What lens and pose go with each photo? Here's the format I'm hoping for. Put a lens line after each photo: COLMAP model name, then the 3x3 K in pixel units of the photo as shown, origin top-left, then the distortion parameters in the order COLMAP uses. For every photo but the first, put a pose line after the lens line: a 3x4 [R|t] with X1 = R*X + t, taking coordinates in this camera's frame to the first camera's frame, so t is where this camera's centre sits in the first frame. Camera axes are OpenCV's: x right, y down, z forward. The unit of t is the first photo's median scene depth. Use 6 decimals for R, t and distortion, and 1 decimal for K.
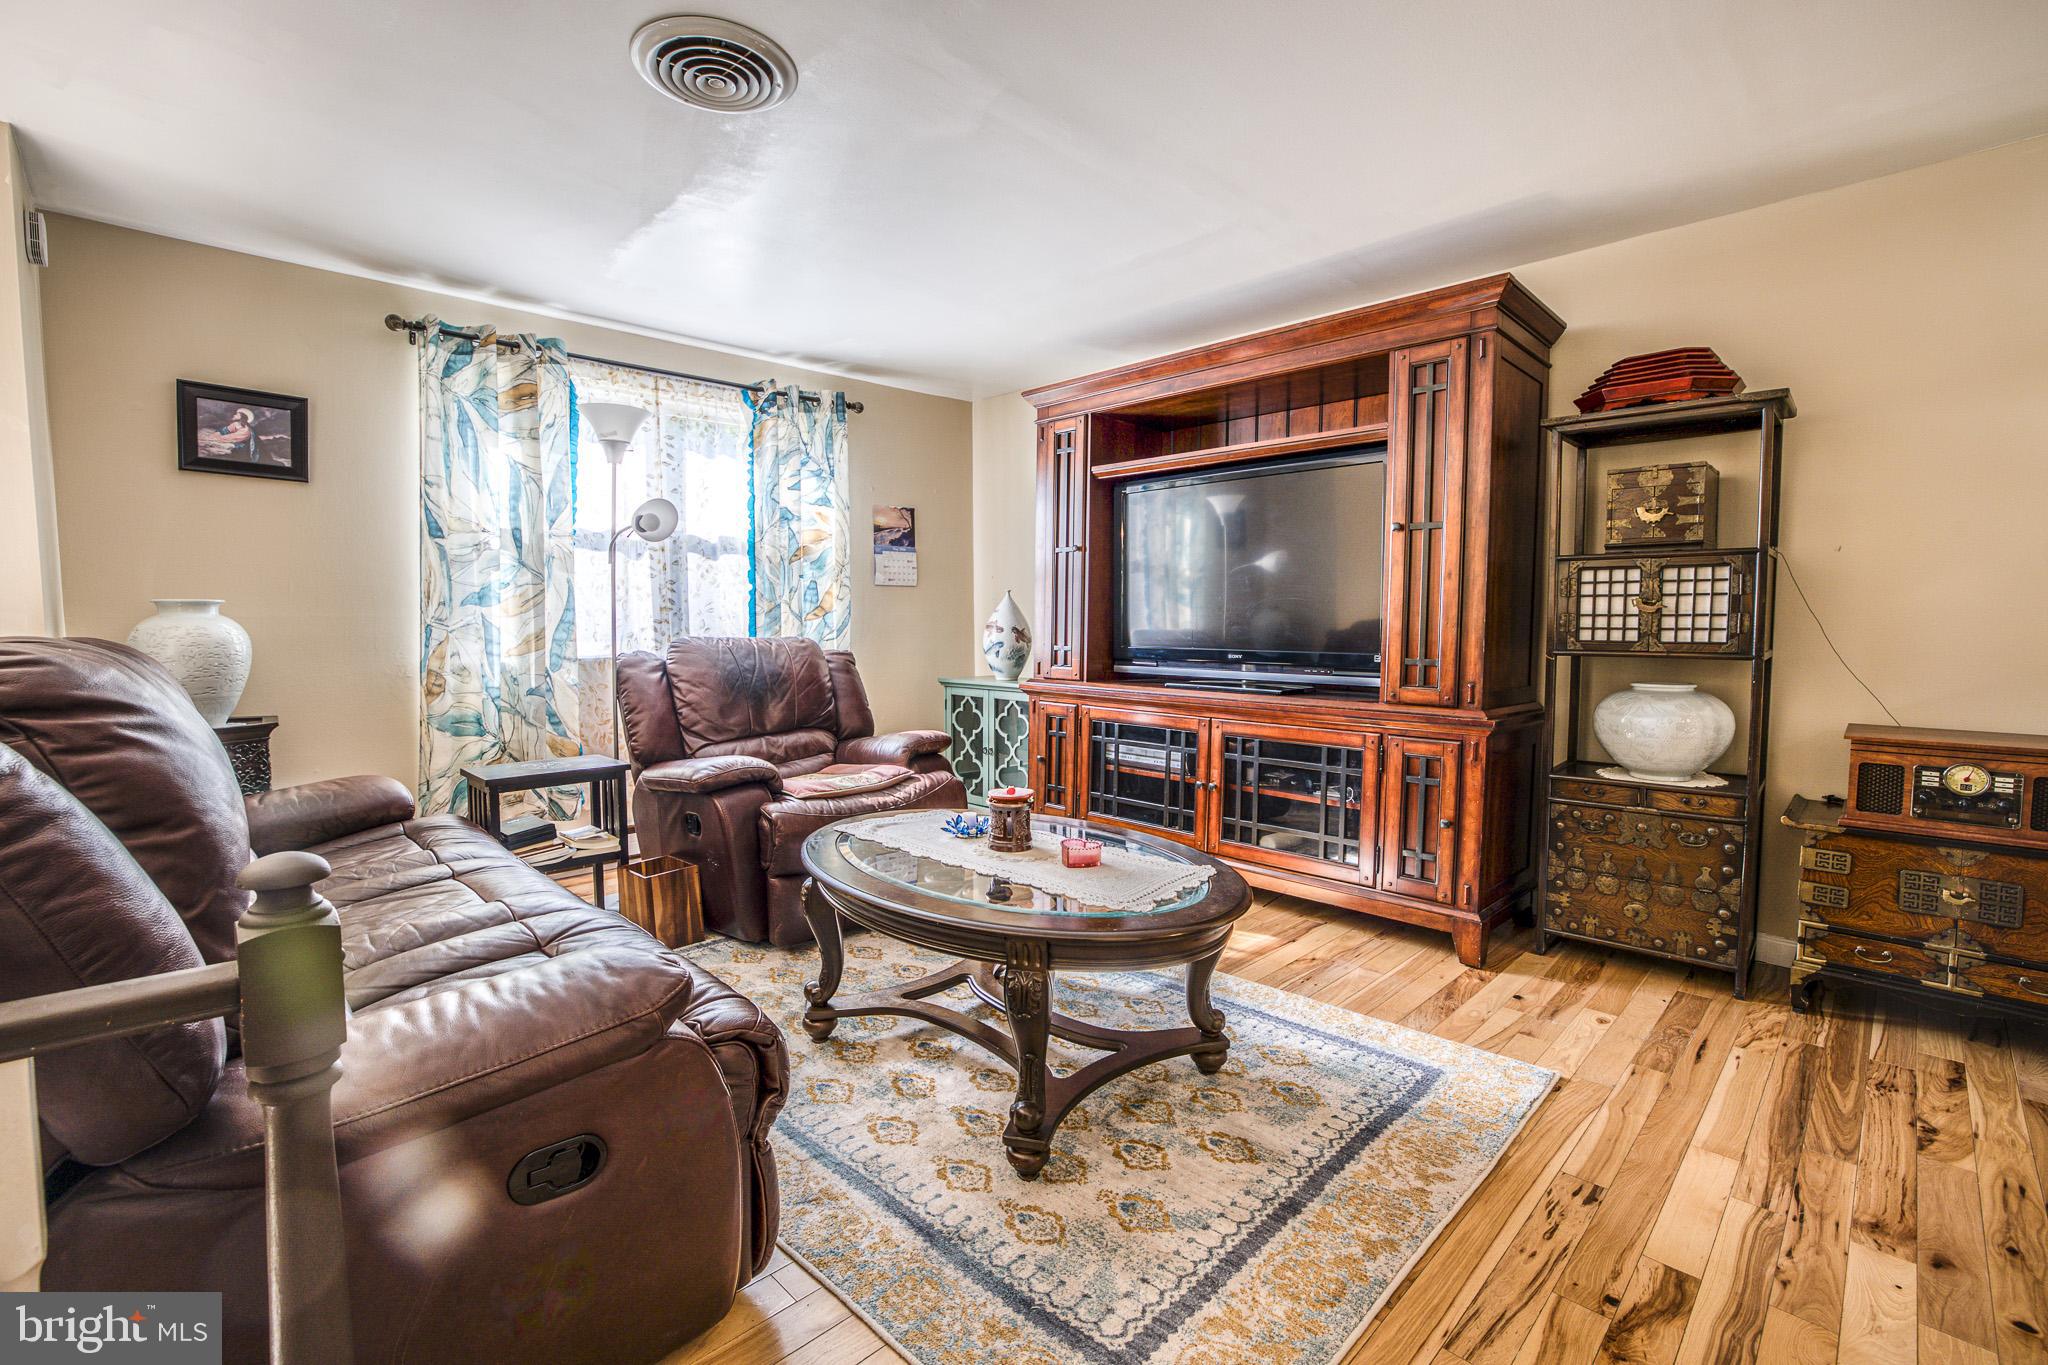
lens RADIAL K [[916.7, 0, 1011.1], [0, 916.7, 648.6], [0, 0, 1]] dist [-0.041309, 0.012039]
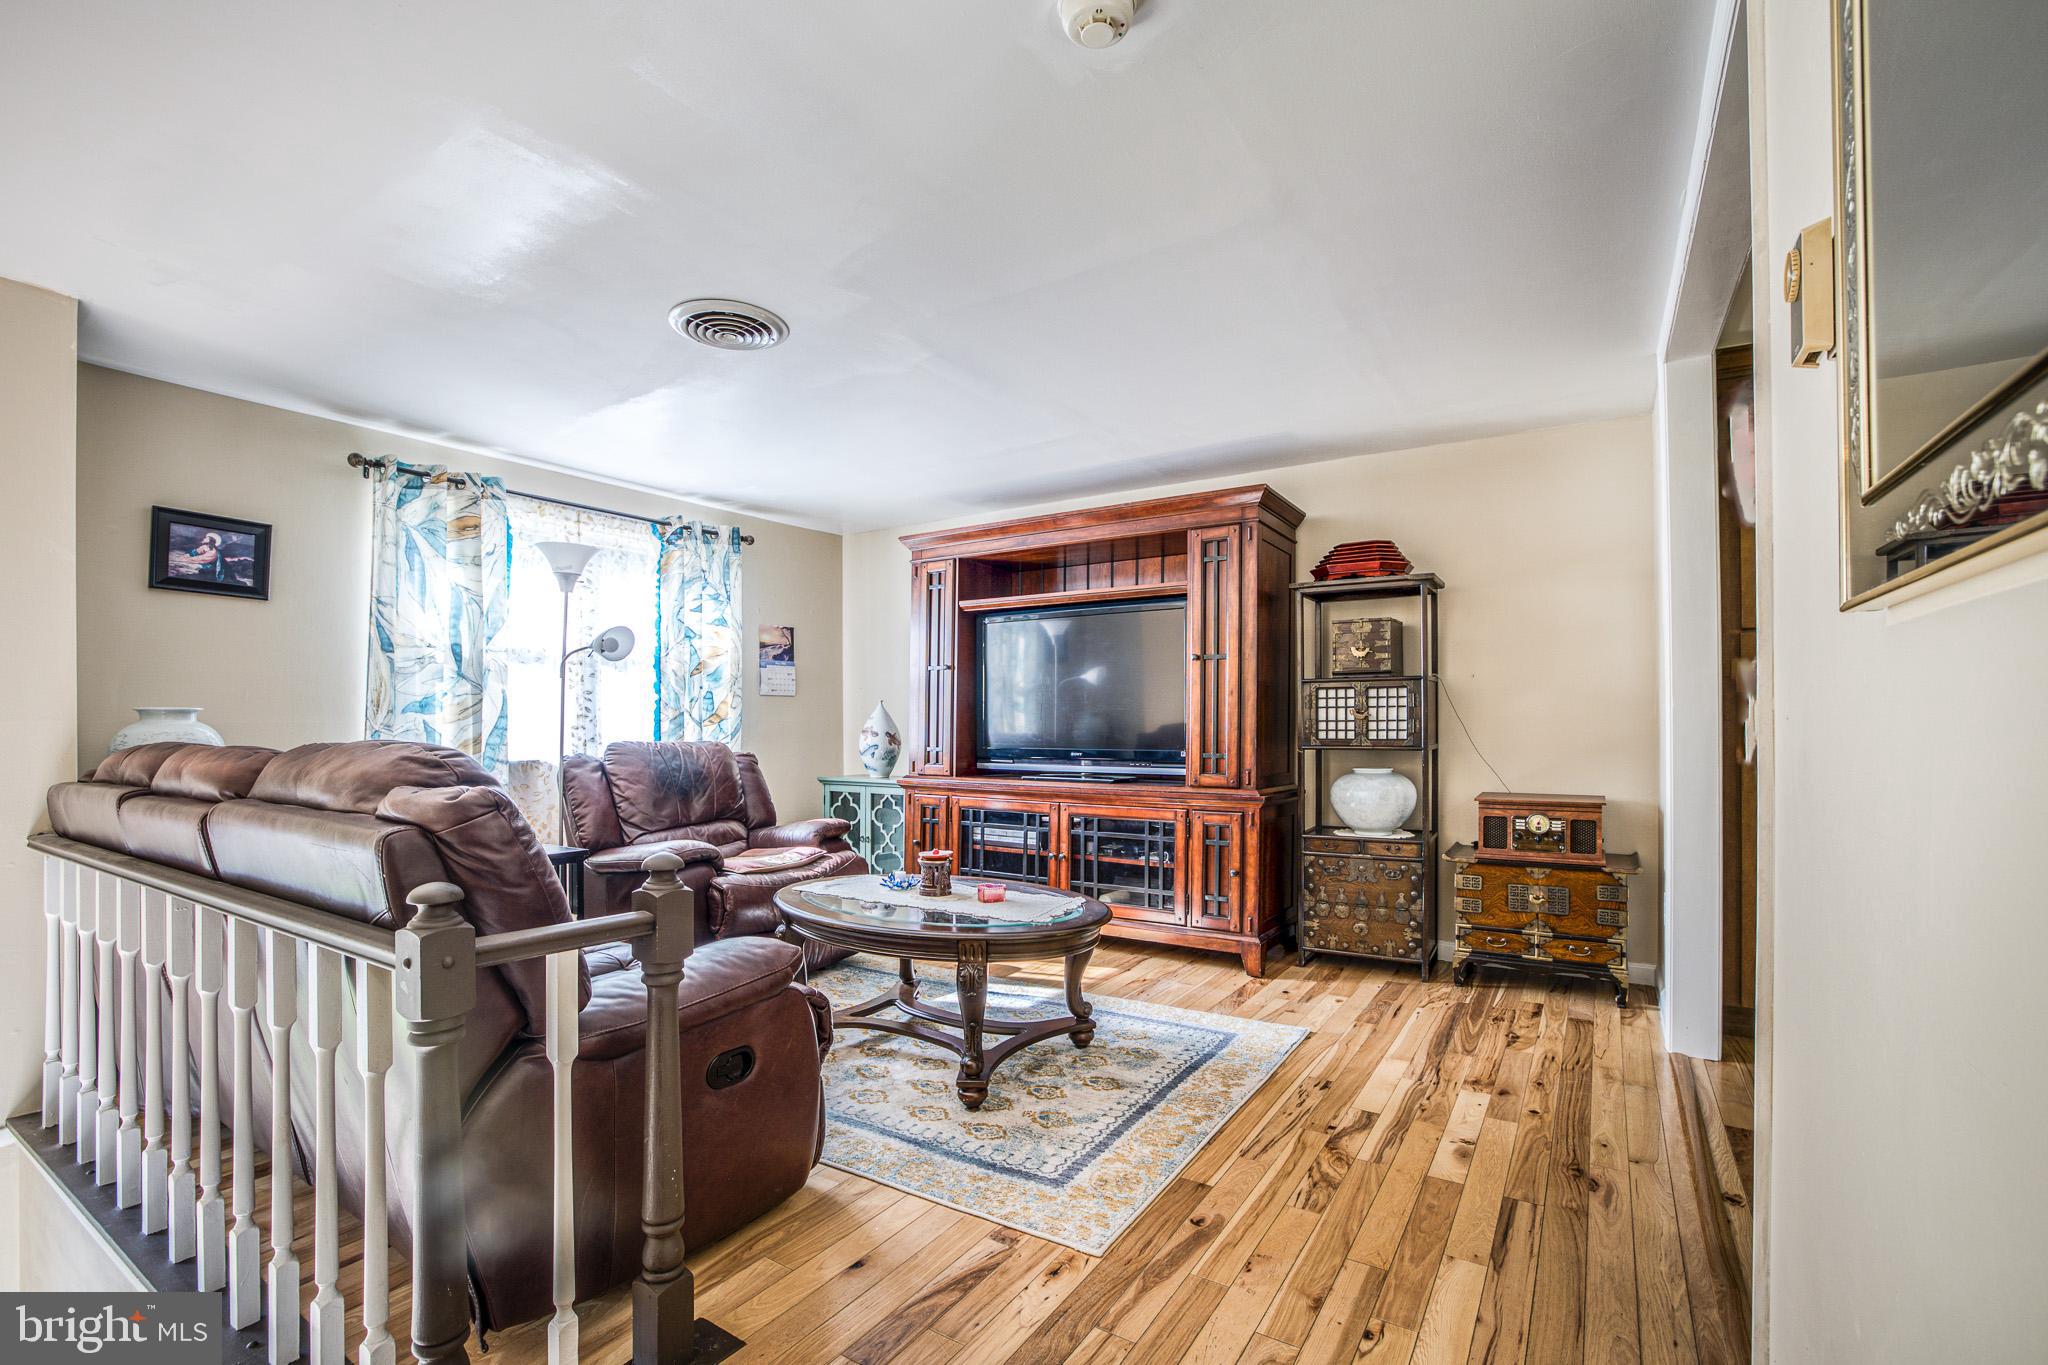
lens RADIAL K [[916.7, 0, 1028.6], [0, 916.7, 676.7], [0, 0, 1]] dist [-0.041309, 0.012039]
pose [[0.974446, 0.009107, 0.224439, -0.133205], [0.009461, 0.996627, -0.081517, 0.005936], [-0.224424, 0.081558, 0.971073, -0.288263]]
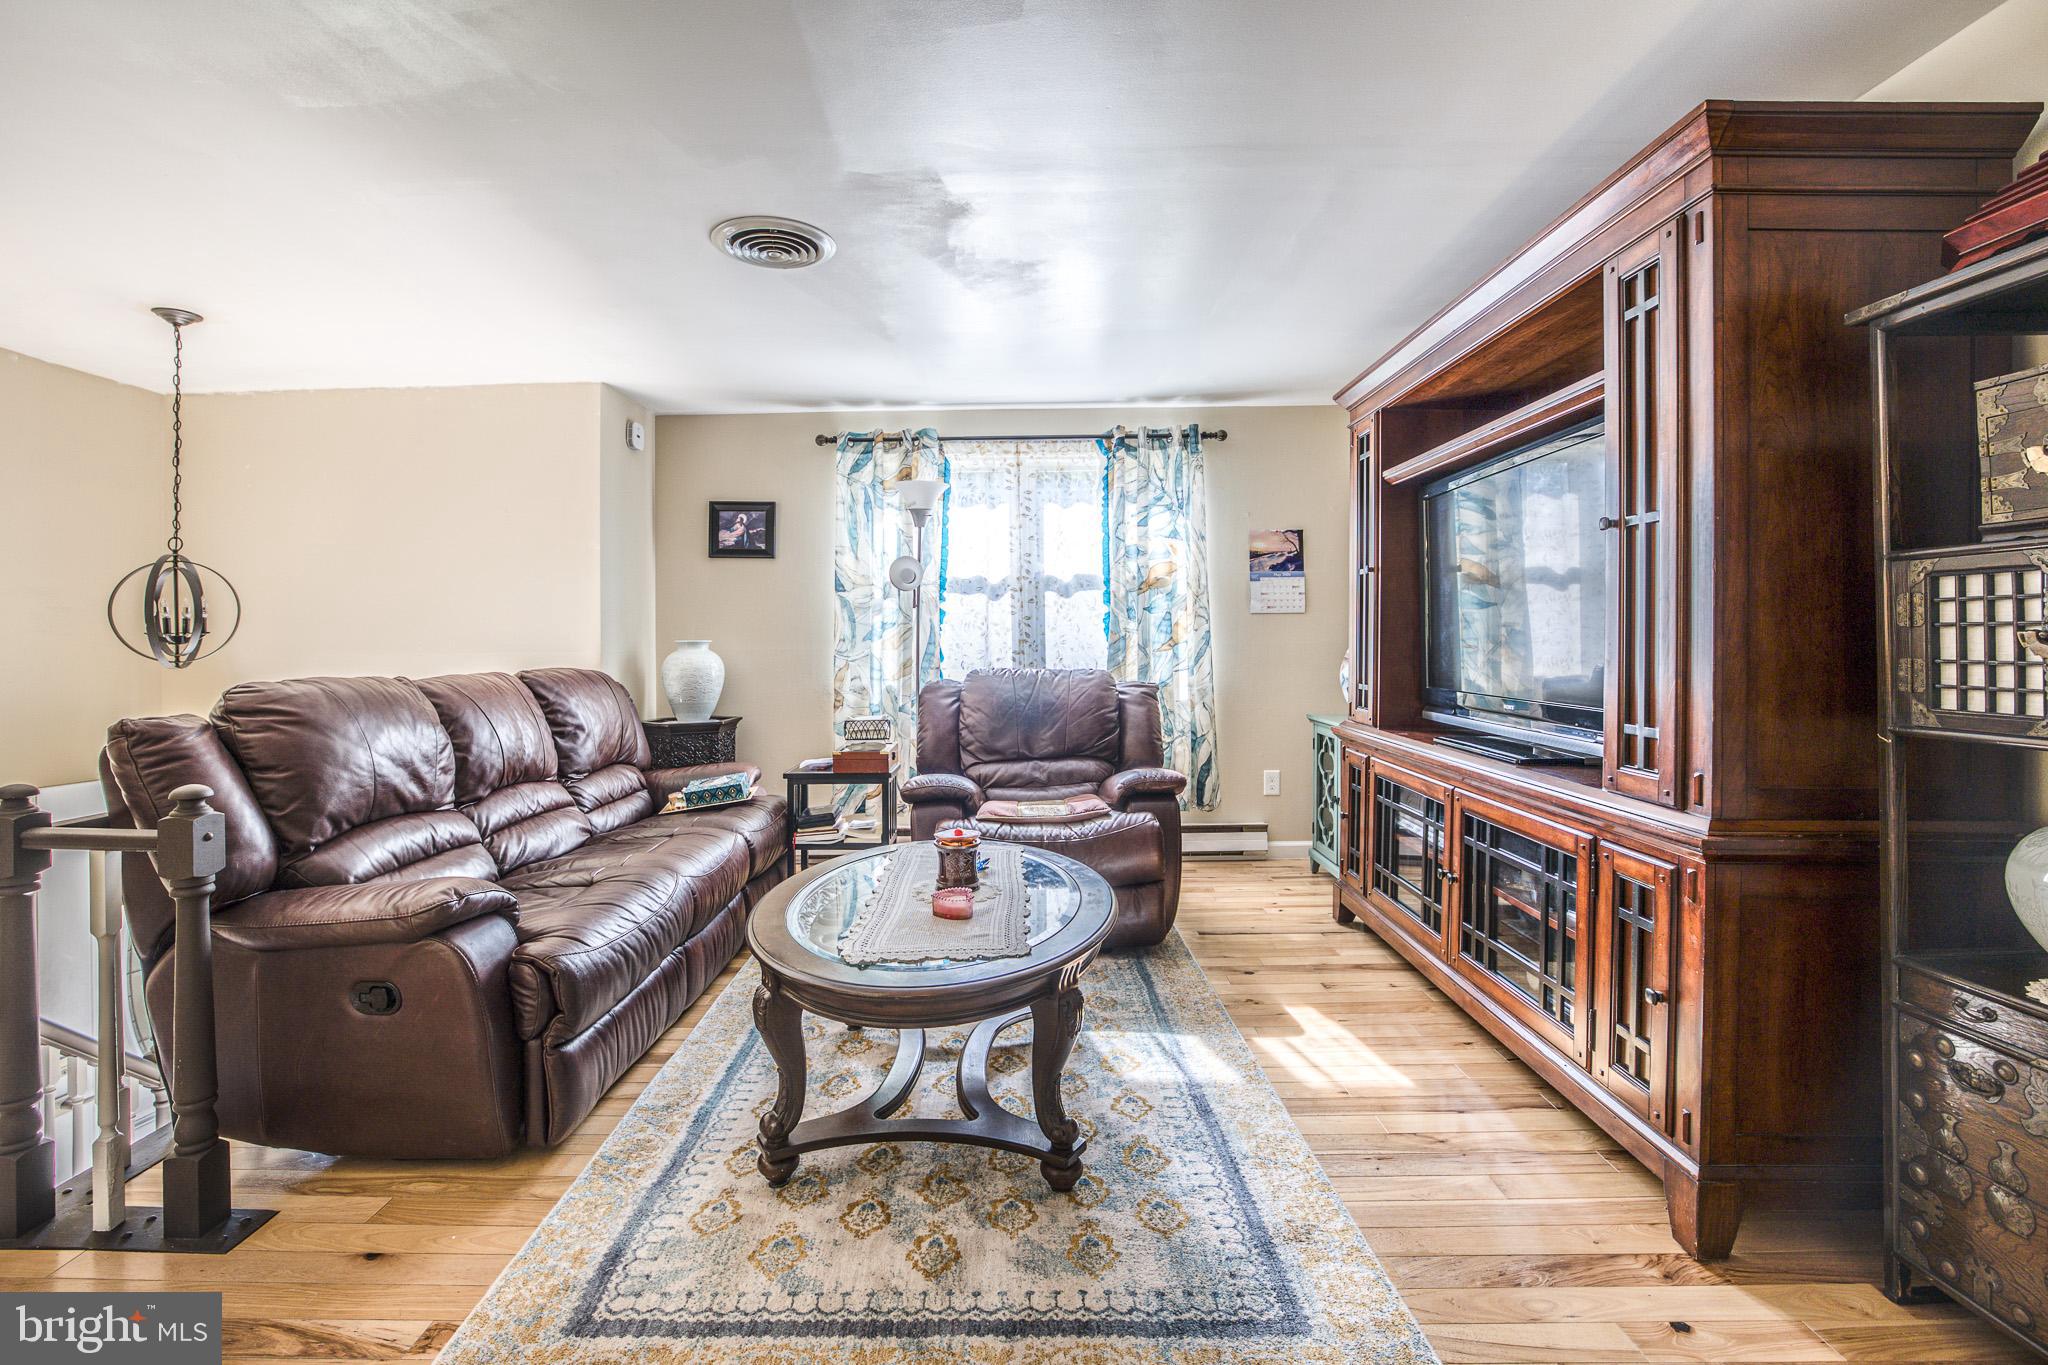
lens RADIAL K [[916.7, 0, 993.5], [0, 916.7, 606.6], [0, 0, 1]] dist [-0.041309, 0.012039]
pose [[0.702570, -0.029304, -0.711011, 0.579384], [-0.016282, 0.998228, -0.057230, -0.029070], [0.711428, 0.051785, 0.700848, 0.229317]]
